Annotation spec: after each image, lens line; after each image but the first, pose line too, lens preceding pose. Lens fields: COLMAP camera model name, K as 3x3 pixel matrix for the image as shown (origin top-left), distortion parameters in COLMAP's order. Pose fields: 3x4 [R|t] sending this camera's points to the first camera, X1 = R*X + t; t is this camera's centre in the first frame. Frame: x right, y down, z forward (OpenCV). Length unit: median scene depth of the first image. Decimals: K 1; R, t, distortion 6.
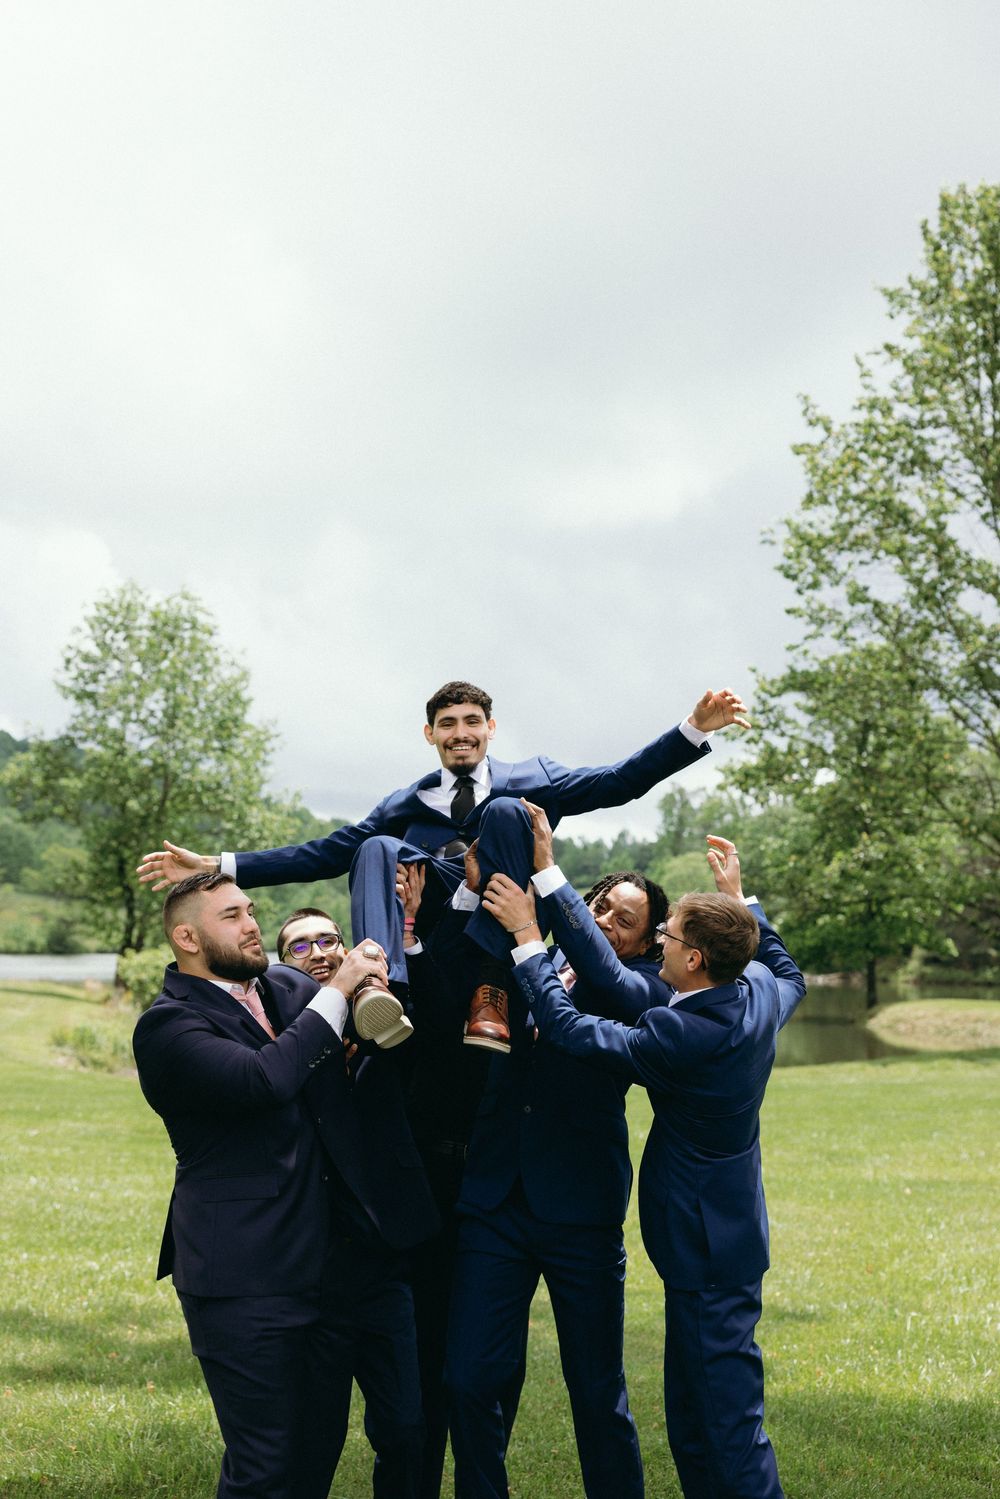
lens RADIAL K [[1942.3, 0, 466.3], [0, 1942.3, 749.4], [0, 0, 1]] dist [-0.003947, 0.011072]
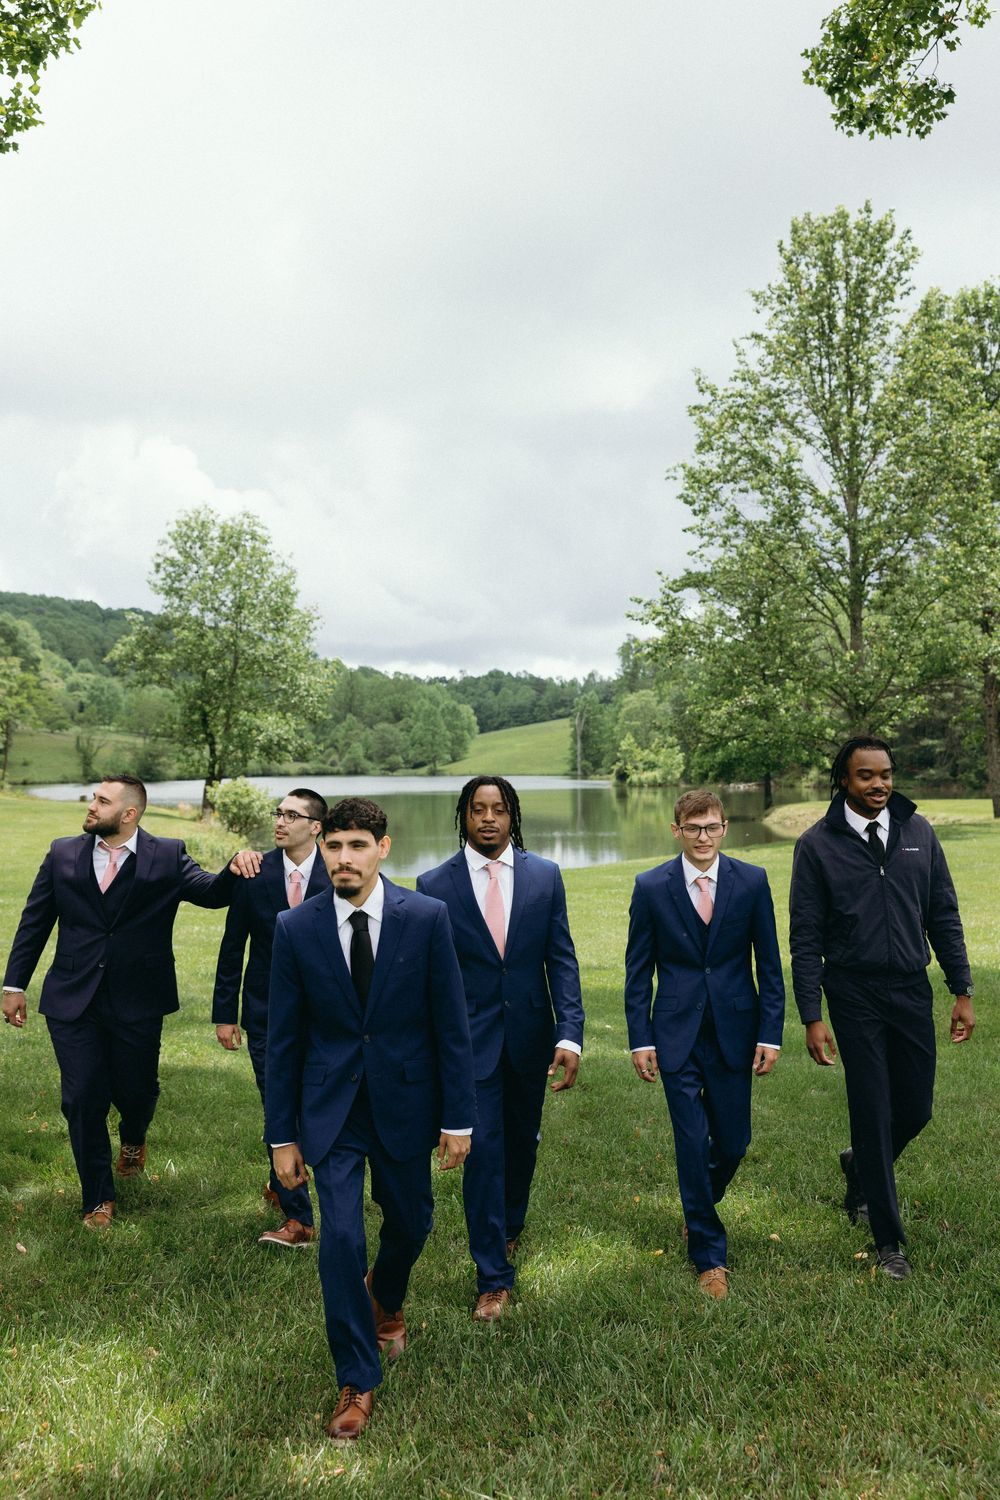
lens RADIAL K [[1570.1, 0, 500.0], [0, 1570.1, 750.0], [0, 0, 1]] dist [0.008949, 0.004274]
pose [[0.999519, -0.024555, 0.018942, 0.005138], [0.022719, 0.995531, 0.091660, -0.013325], [-0.021108, -0.091186, 0.995610, -0.088042]]
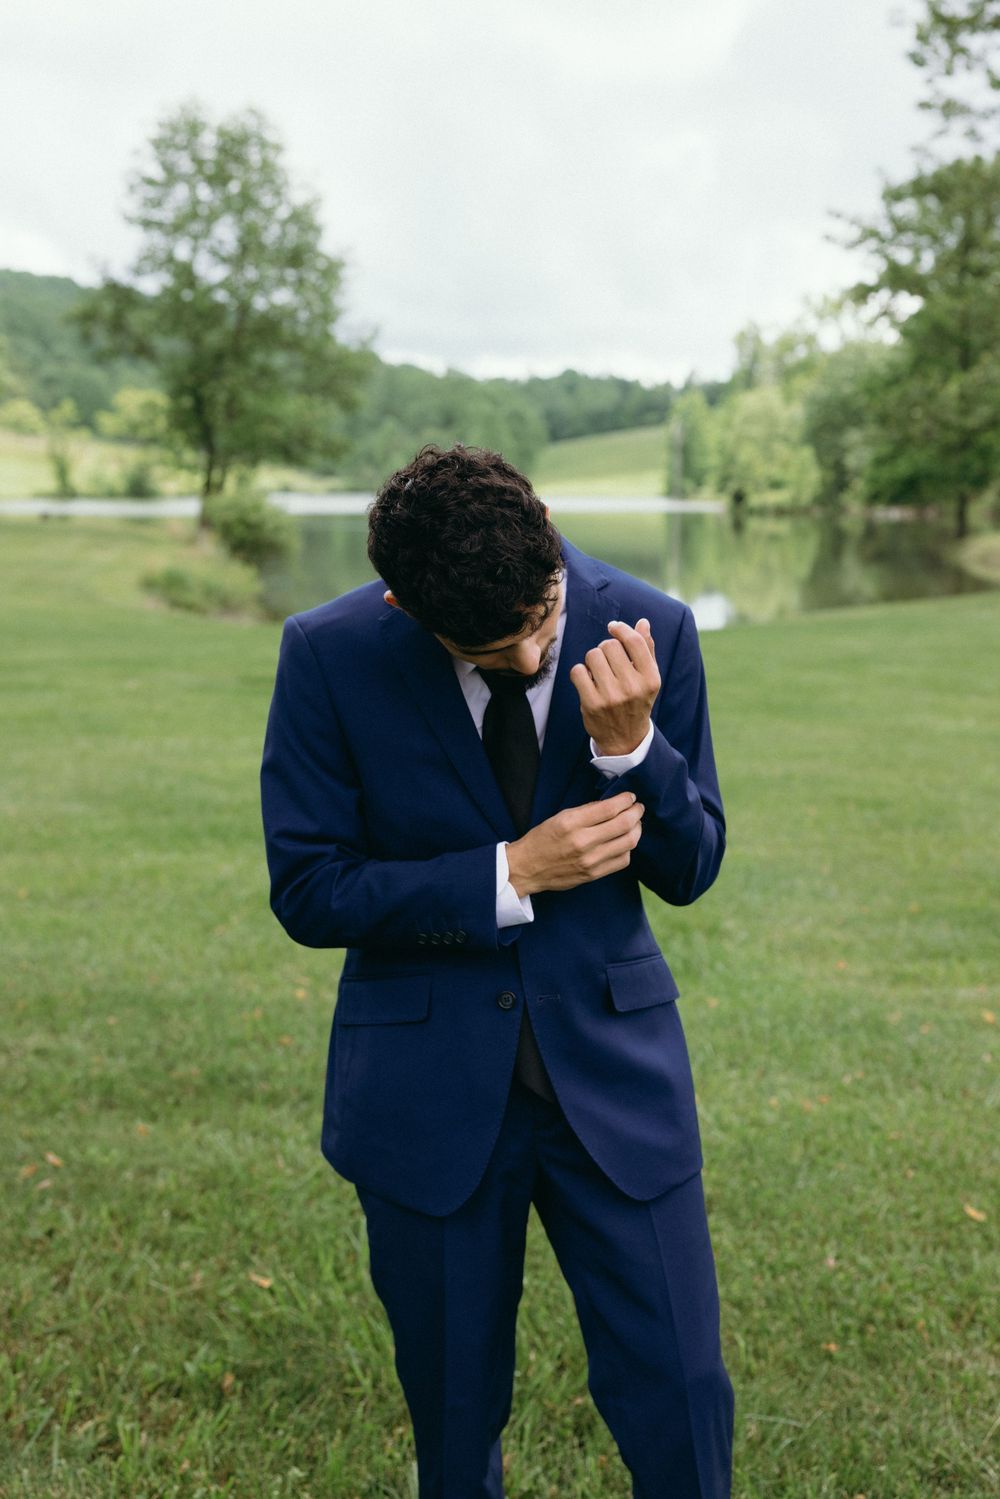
lens RADIAL K [[1888.5, 0, 477.6], [0, 1888.5, 751.0], [0, 0, 1]] dist [0.023231, 0.031697]
pose [[0.999493, -0.008308, -0.030722, -0.010117], [0.015346, 0.971500, 0.236544, 0.006675], [0.027881, -0.236895, 0.971135, 0.041643]]
